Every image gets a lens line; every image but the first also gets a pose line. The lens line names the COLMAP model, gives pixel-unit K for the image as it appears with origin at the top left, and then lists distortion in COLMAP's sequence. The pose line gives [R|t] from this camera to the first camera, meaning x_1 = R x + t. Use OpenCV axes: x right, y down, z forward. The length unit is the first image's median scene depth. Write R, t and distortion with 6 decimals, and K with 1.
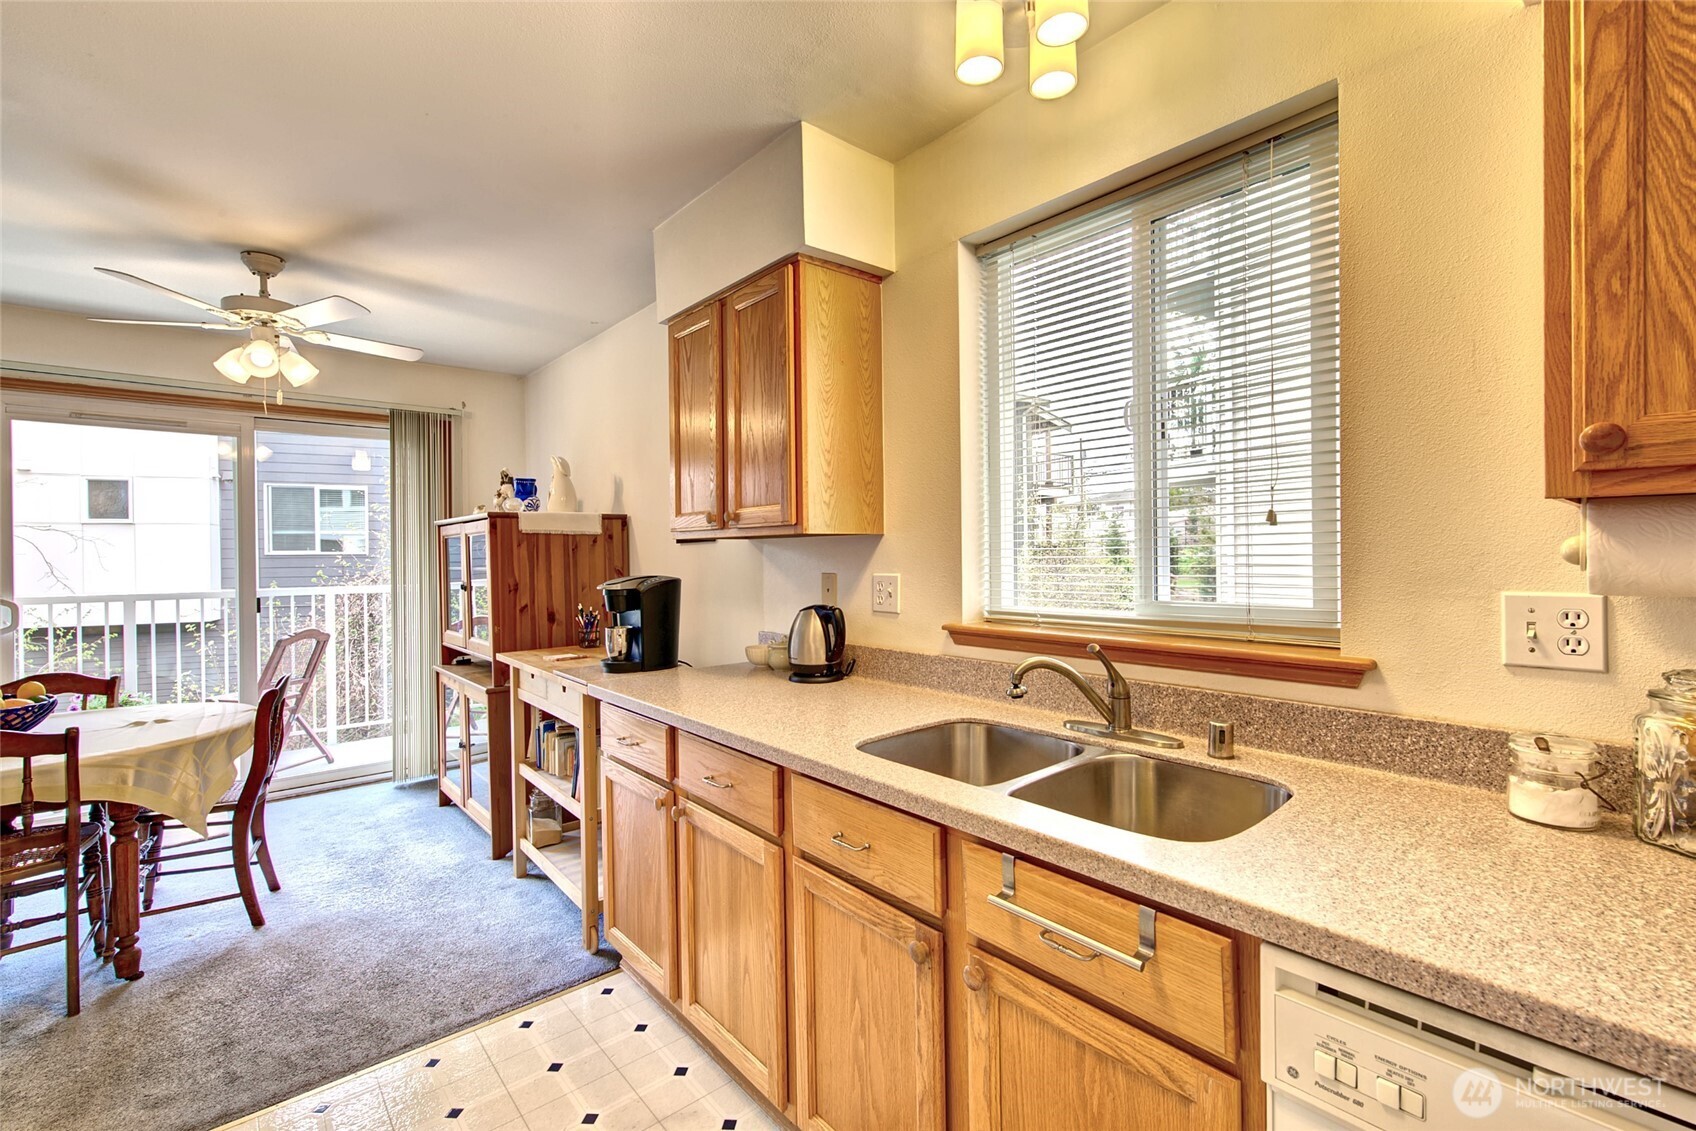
lens RADIAL K [[730.8, 0, 875.5], [0, 730.8, 558.6], [0, 0, 1]] dist [-0.001476, 0.000044]
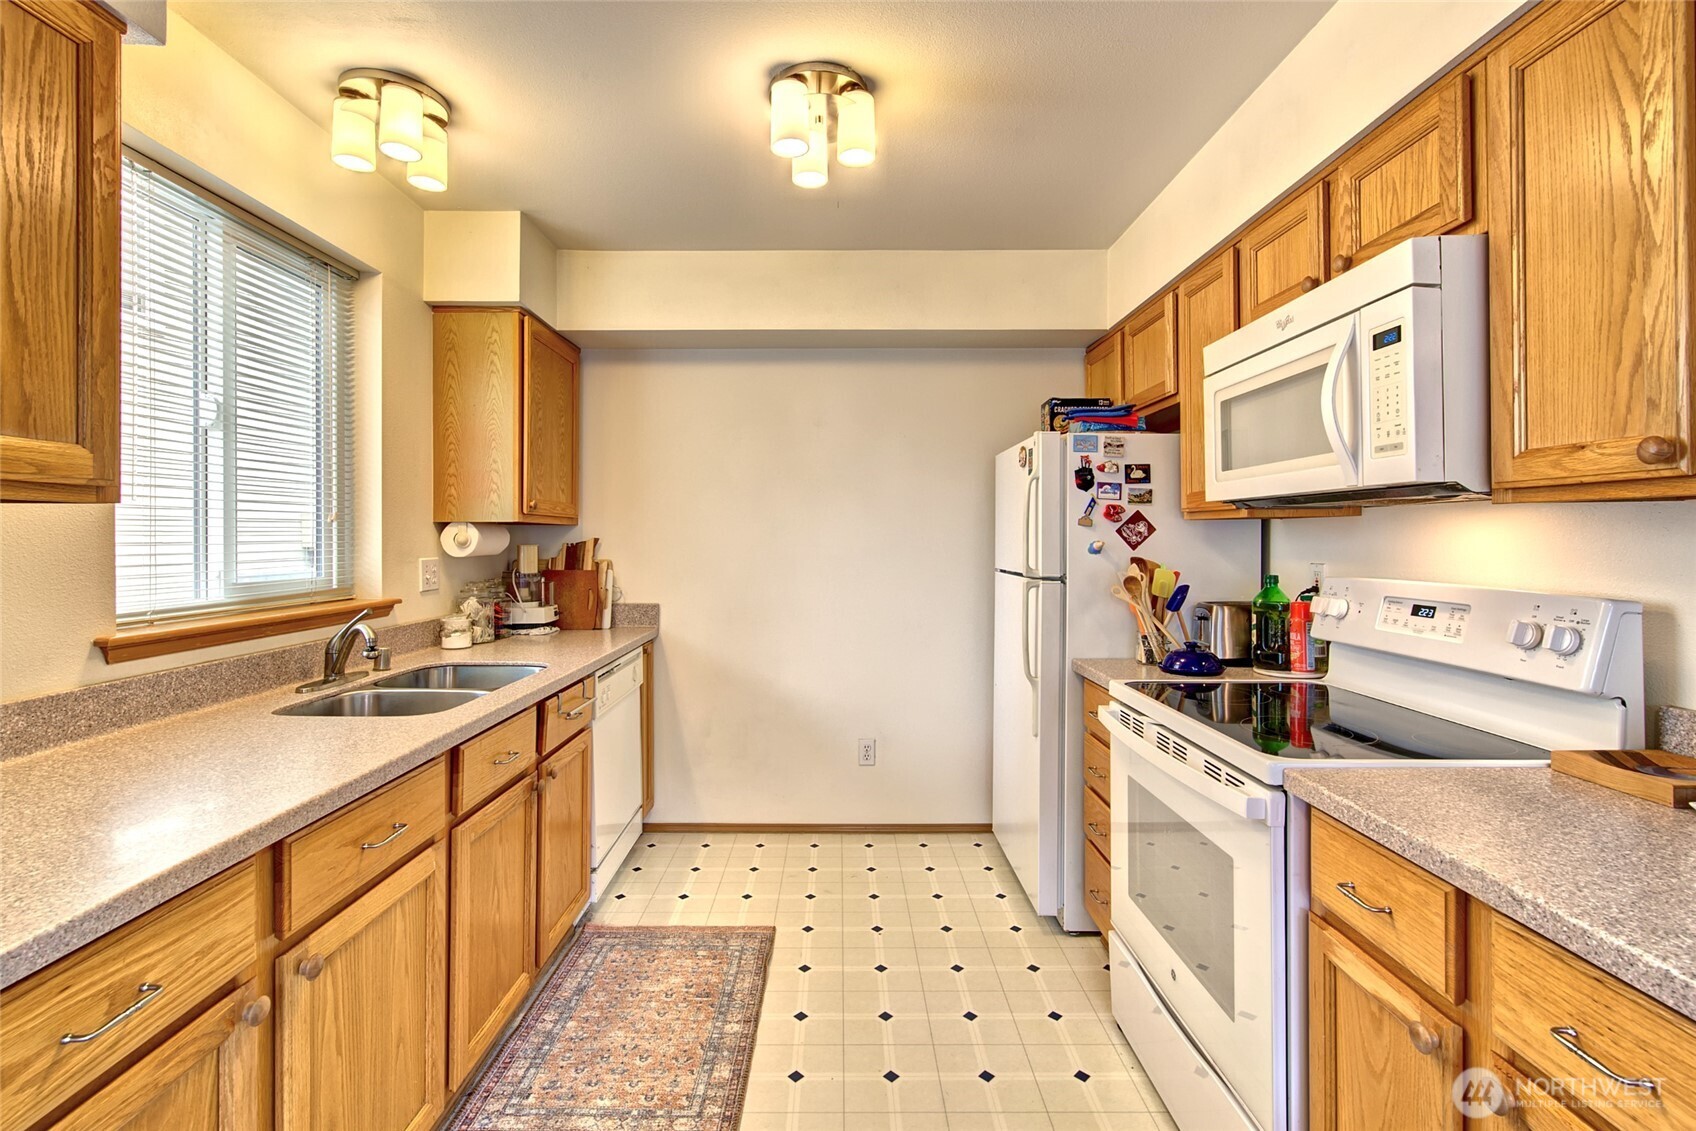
lens RADIAL K [[760.9, 0, 838.3], [0, 760.9, 537.9], [0, 0, 1]] dist [0.001507, -0.000014]
pose [[-0.740630, 0.010860, 0.671825, -0.649008], [0.013249, 0.999911, -0.001558, 0.001798], [-0.671782, 0.007747, -0.740708, 0.747730]]
